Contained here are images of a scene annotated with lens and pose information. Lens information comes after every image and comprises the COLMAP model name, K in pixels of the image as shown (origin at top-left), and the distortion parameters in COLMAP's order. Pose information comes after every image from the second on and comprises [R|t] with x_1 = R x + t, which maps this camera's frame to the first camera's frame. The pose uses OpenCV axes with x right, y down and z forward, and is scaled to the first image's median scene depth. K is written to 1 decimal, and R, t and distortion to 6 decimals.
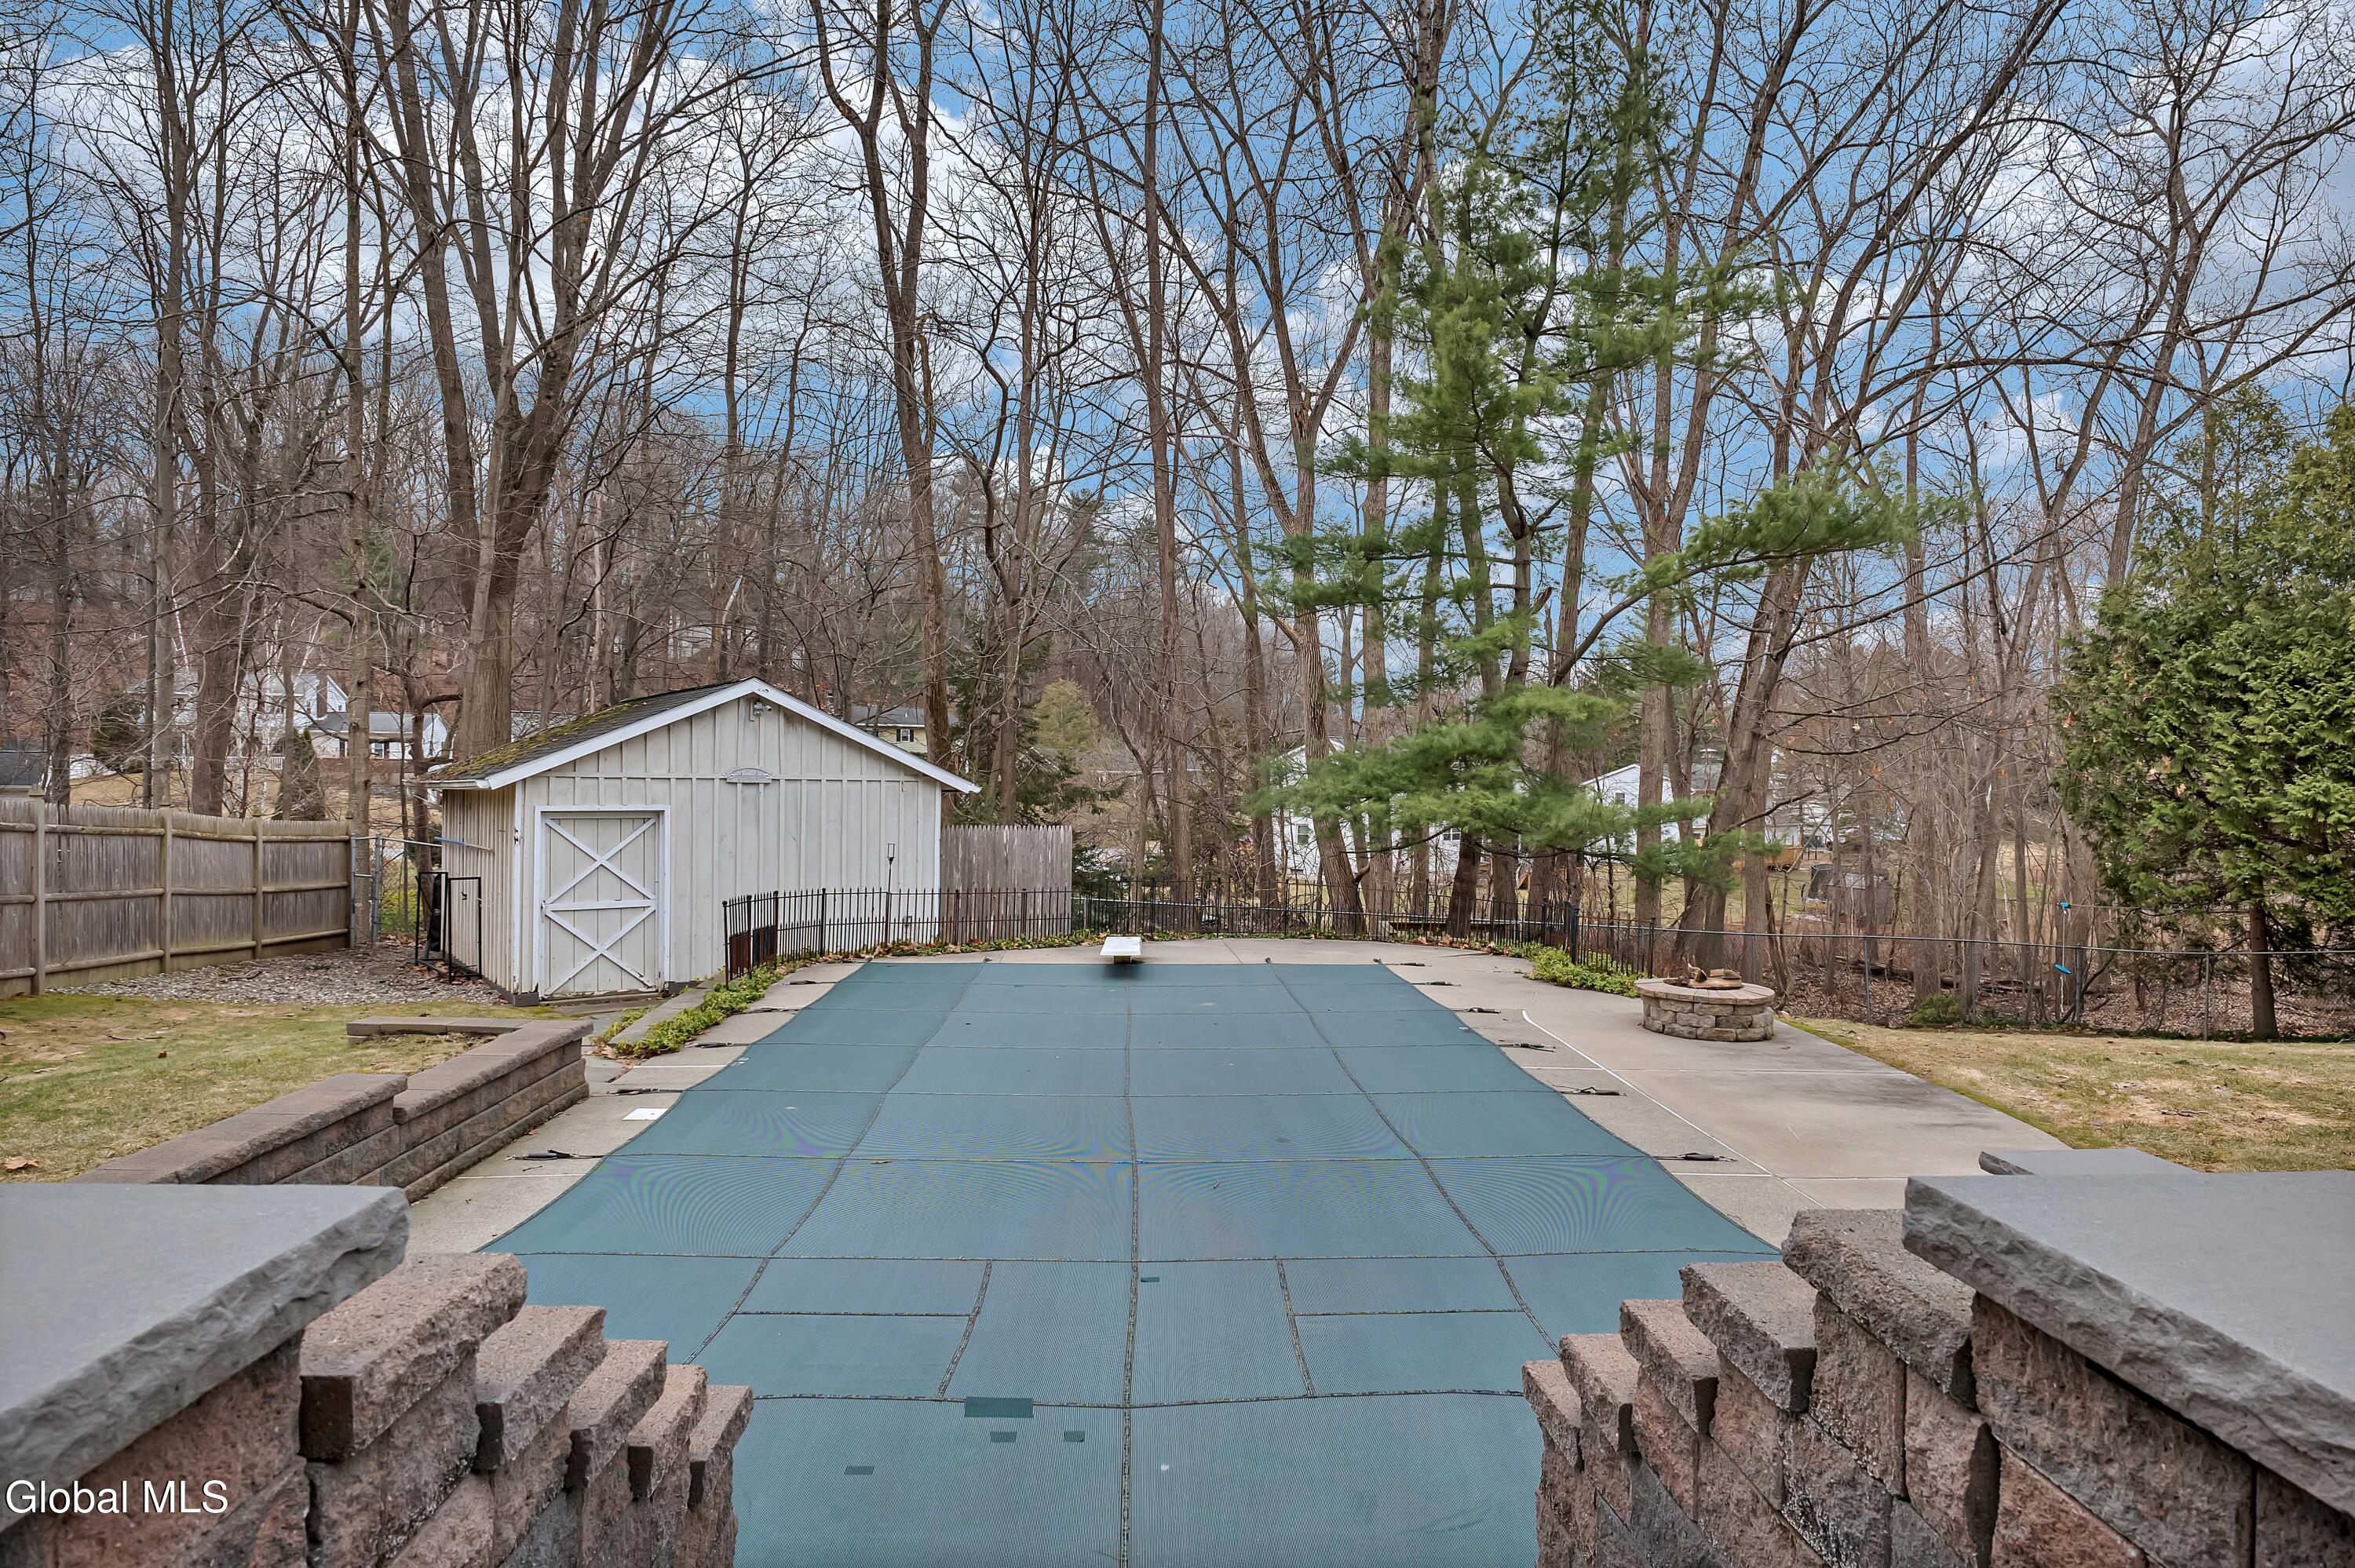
lens RADIAL K [[1408.9, 0, 1186.2], [0, 1408.9, 791.5], [0, 0, 1]] dist [-0.016093, 0.013438]
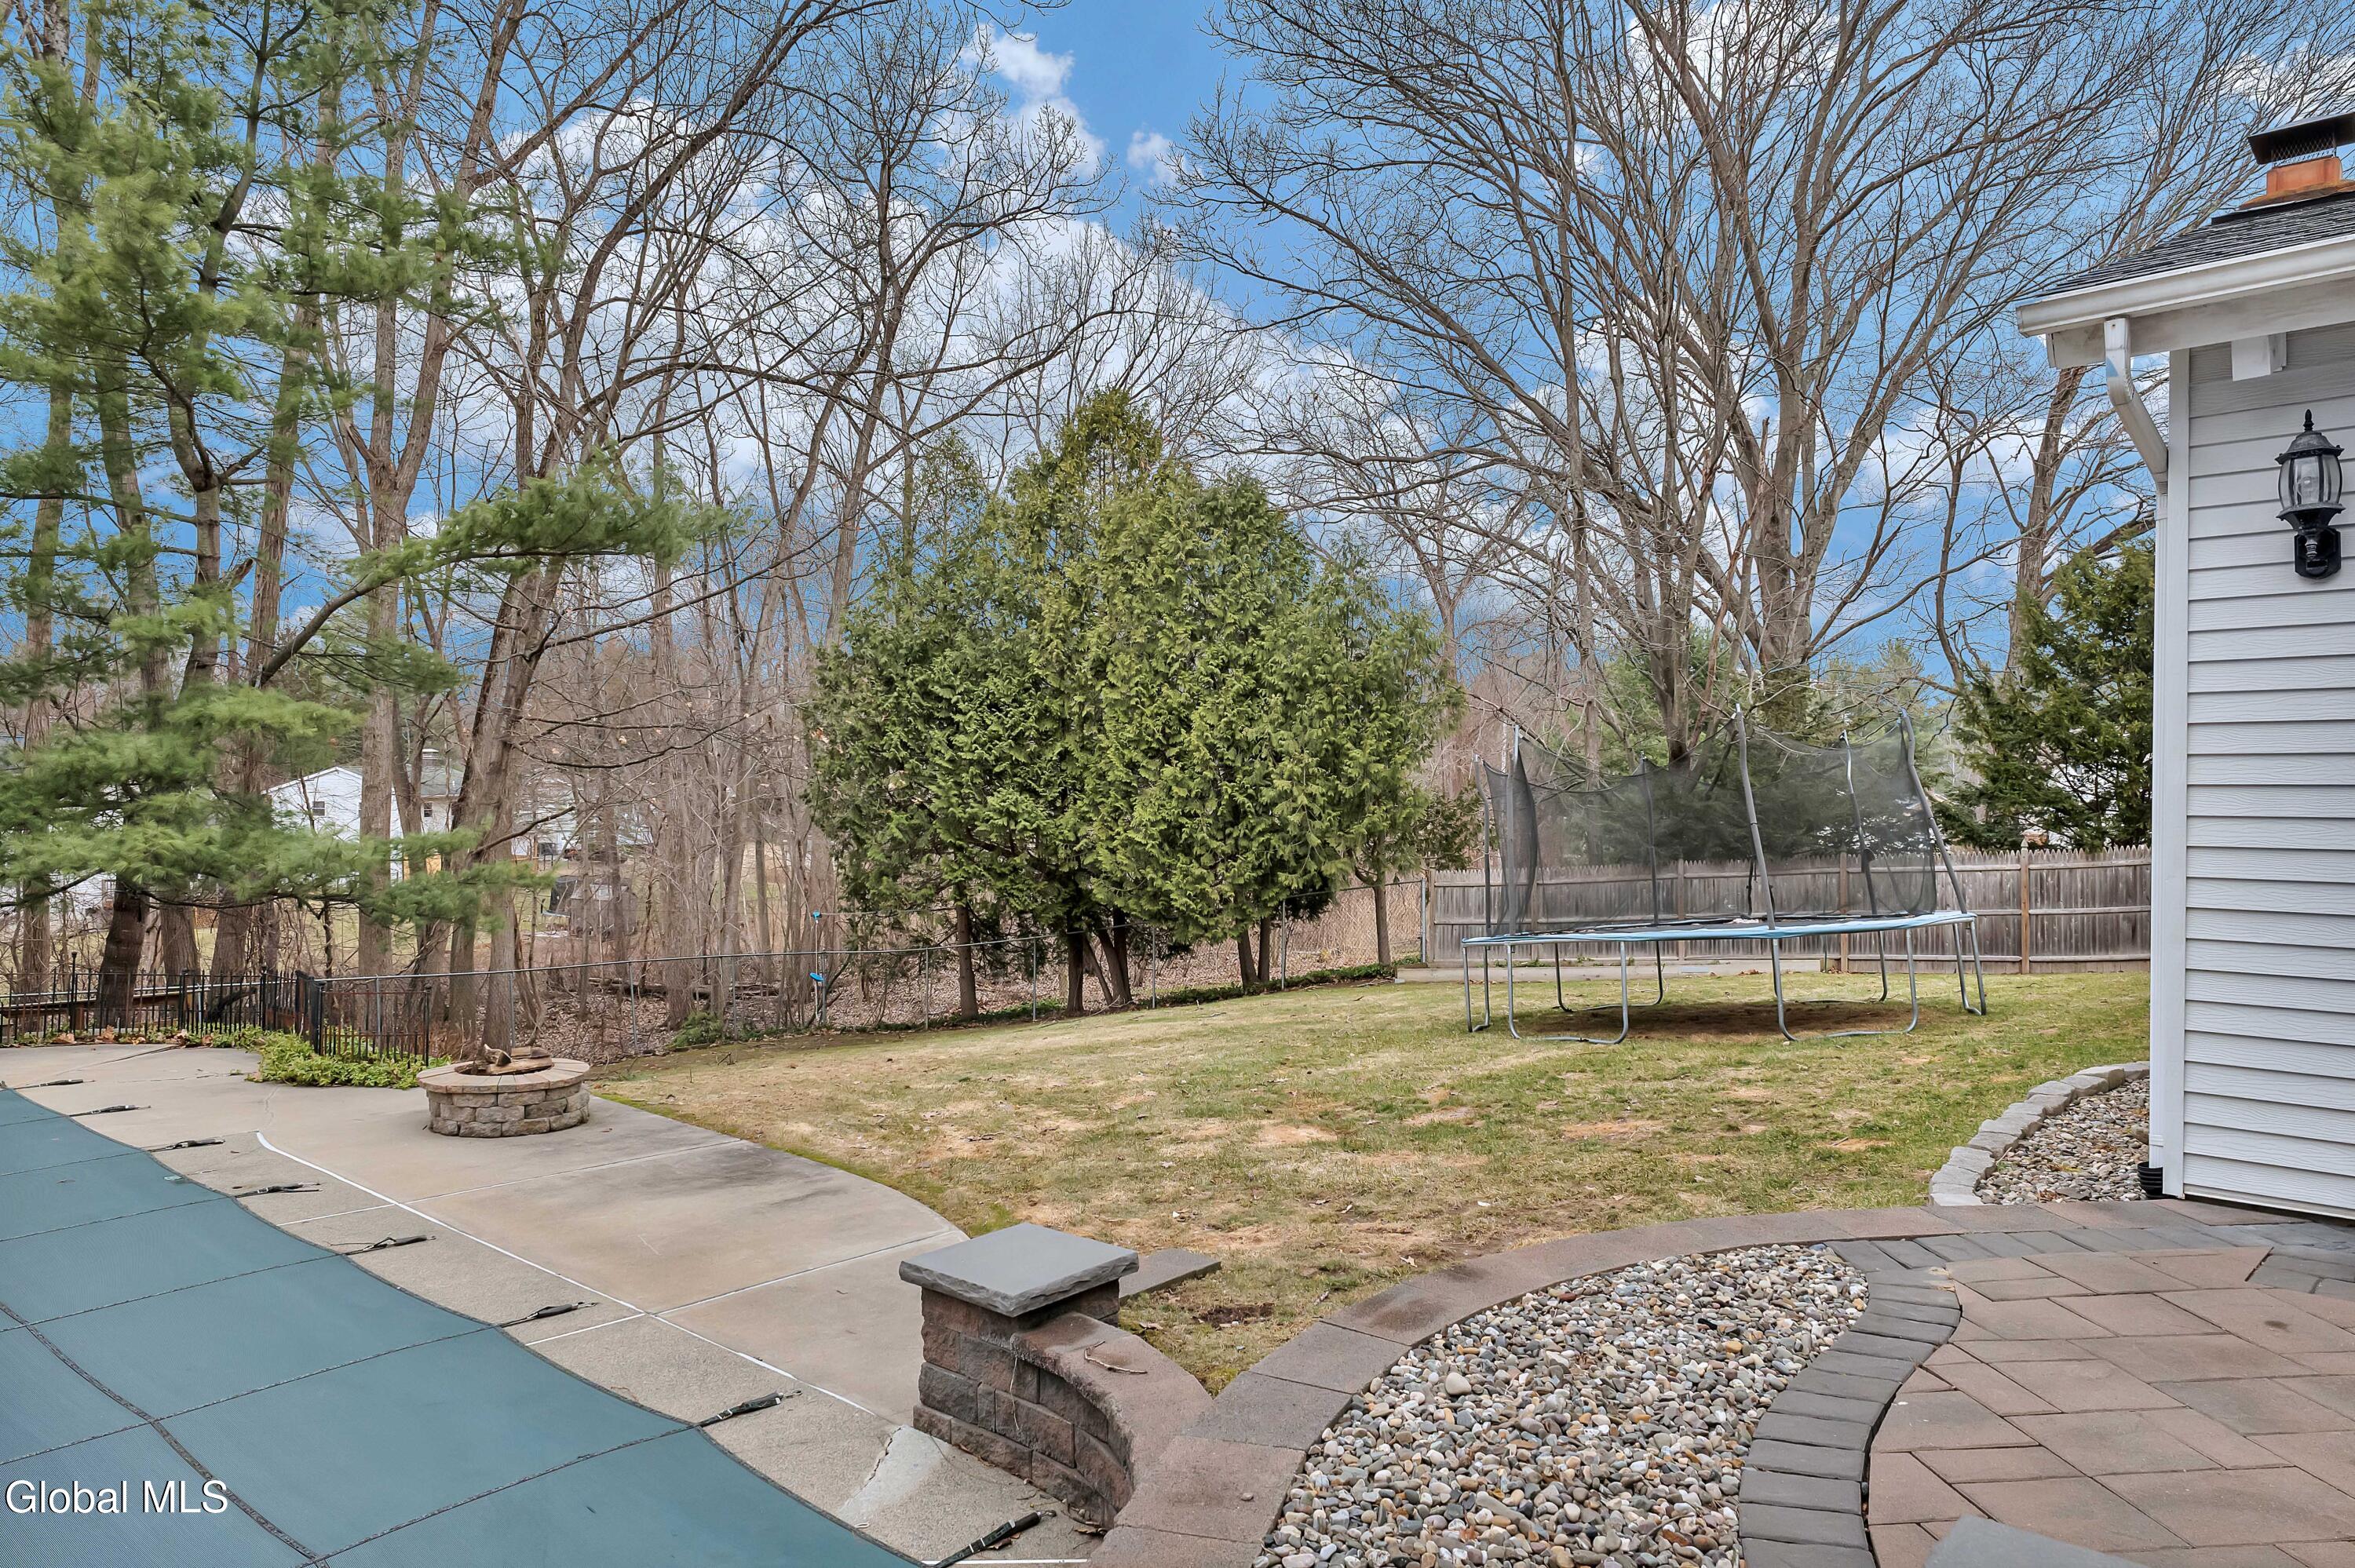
lens RADIAL K [[1528.3, 0, 1184.2], [0, 1528.3, 802.0], [0, 0, 1]] dist [0.001941, 0.010729]
pose [[0.683192, -0.017282, 0.730035, -0.008554], [0.012359, 0.999850, 0.012104, -0.012144], [-0.730134, 0.000753, 0.683303, 0.034984]]
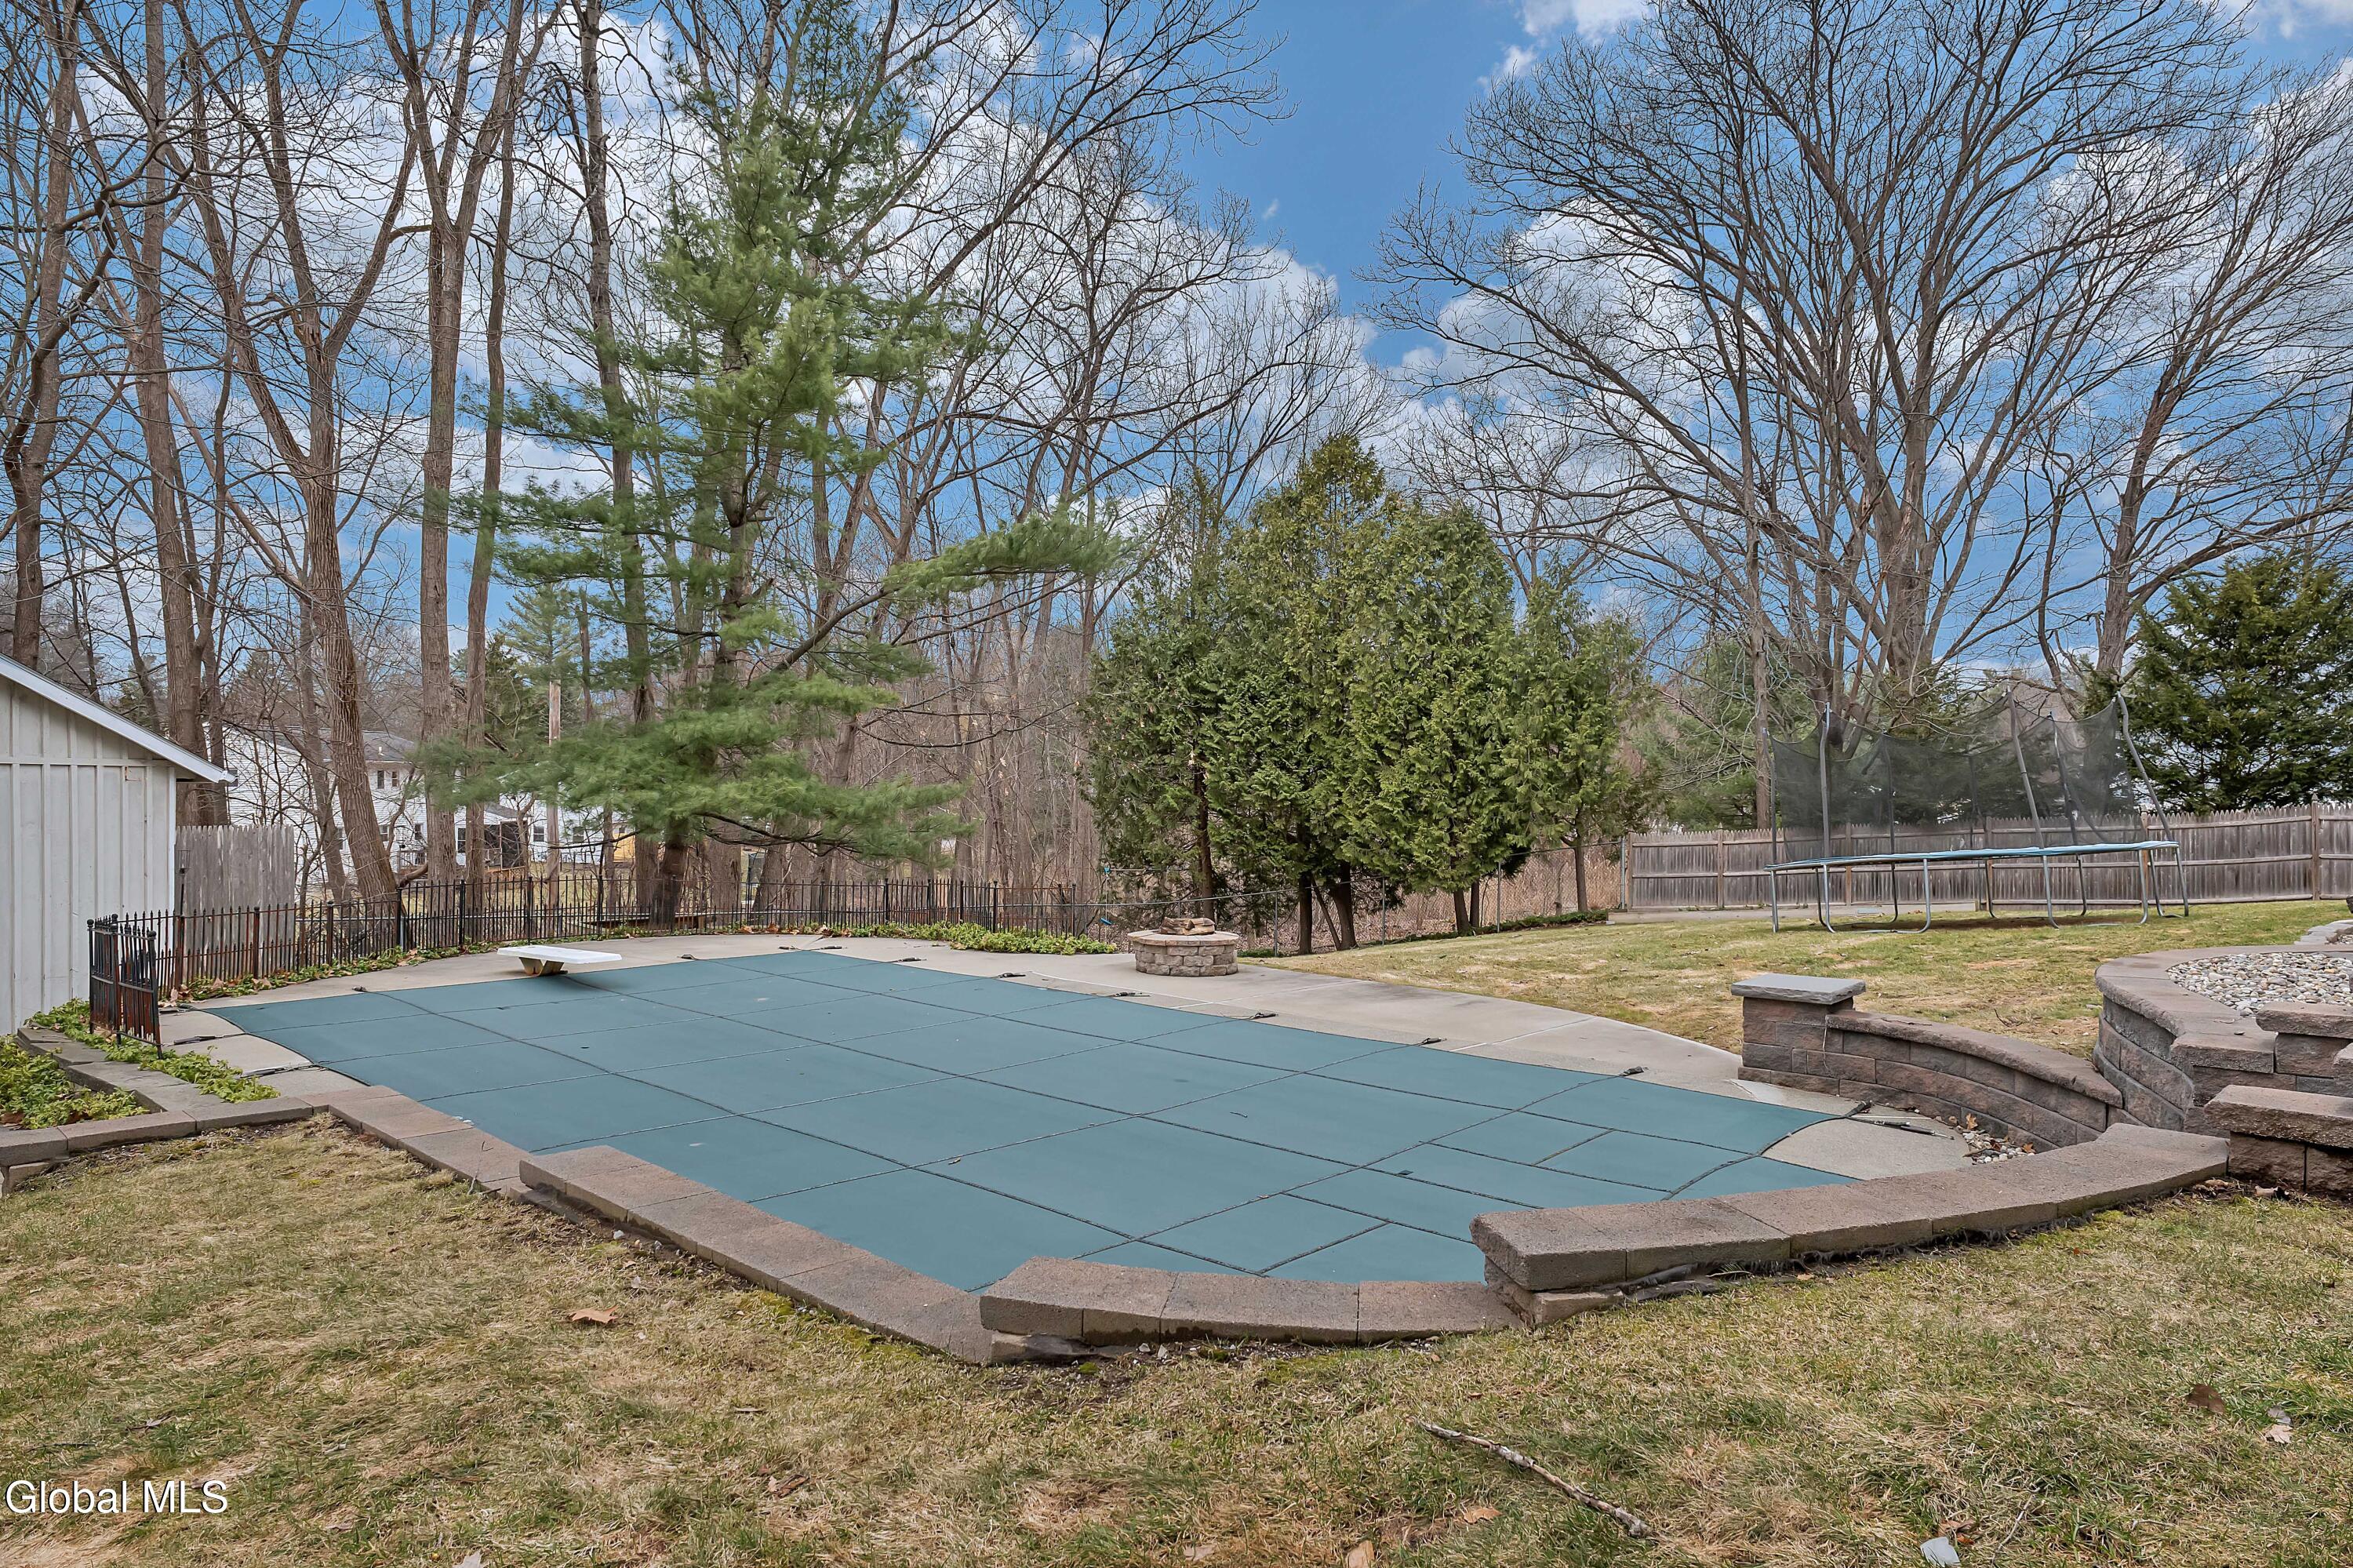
lens RADIAL K [[1407.9, 0, 1189.5], [0, 1407.9, 785.0], [0, 0, 1]] dist [-0.016093, 0.013438]
pose [[0.706024, -0.007569, 0.708147, -0.214341], [0.008312, 0.999963, 0.002402, 0.003340], [-0.708139, 0.004190, 0.706061, 0.061054]]
